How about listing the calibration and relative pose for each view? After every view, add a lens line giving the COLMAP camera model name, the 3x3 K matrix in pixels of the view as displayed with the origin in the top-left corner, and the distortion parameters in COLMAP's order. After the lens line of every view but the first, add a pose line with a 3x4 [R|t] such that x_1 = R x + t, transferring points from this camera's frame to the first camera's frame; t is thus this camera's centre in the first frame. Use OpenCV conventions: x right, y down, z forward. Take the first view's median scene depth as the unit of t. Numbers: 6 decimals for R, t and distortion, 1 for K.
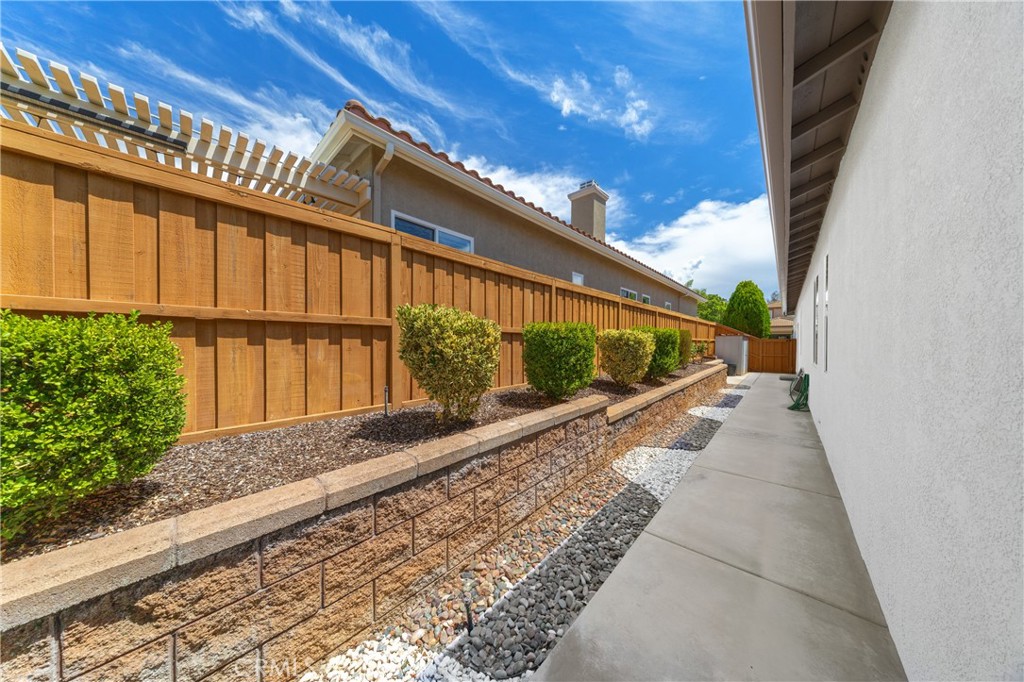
lens RADIAL K [[297.2, 0, 508.6], [0, 297.2, 345.5], [0, 0, 1]] dist [0.002407, 0.000043]
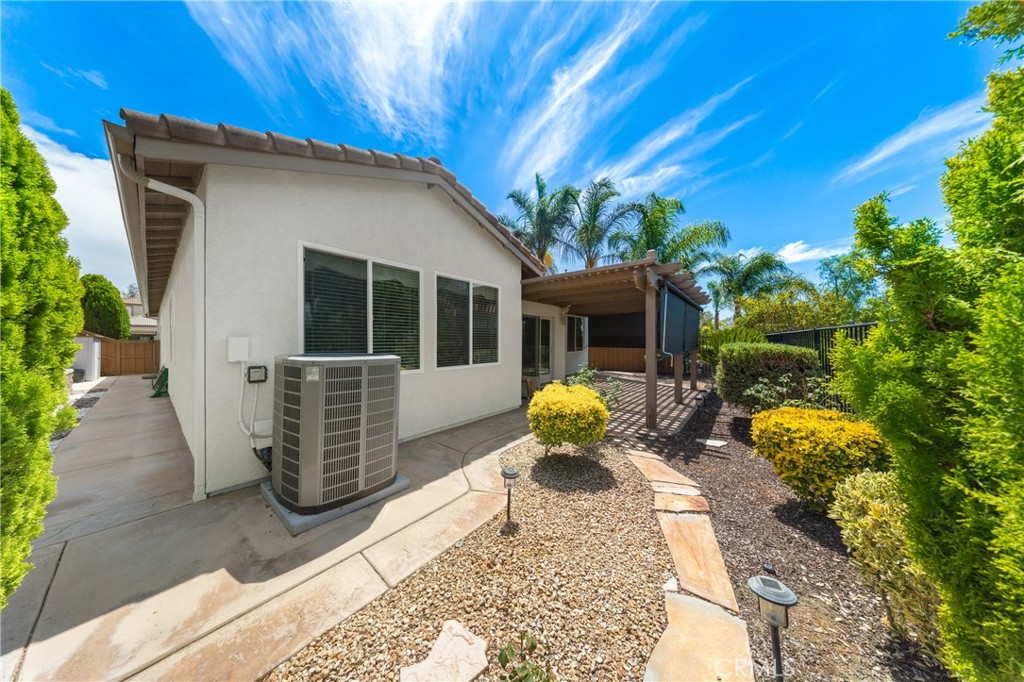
lens RADIAL K [[297.2, 0, 511.6], [0, 297.2, 344.5], [0, 0, 1]] dist [0.002407, 0.000043]
pose [[-0.059309, -0.016961, 0.998096, -0.208823], [0.013246, 0.999754, 0.017776, -0.009281], [-0.998152, 0.014275, -0.059070, -0.231603]]
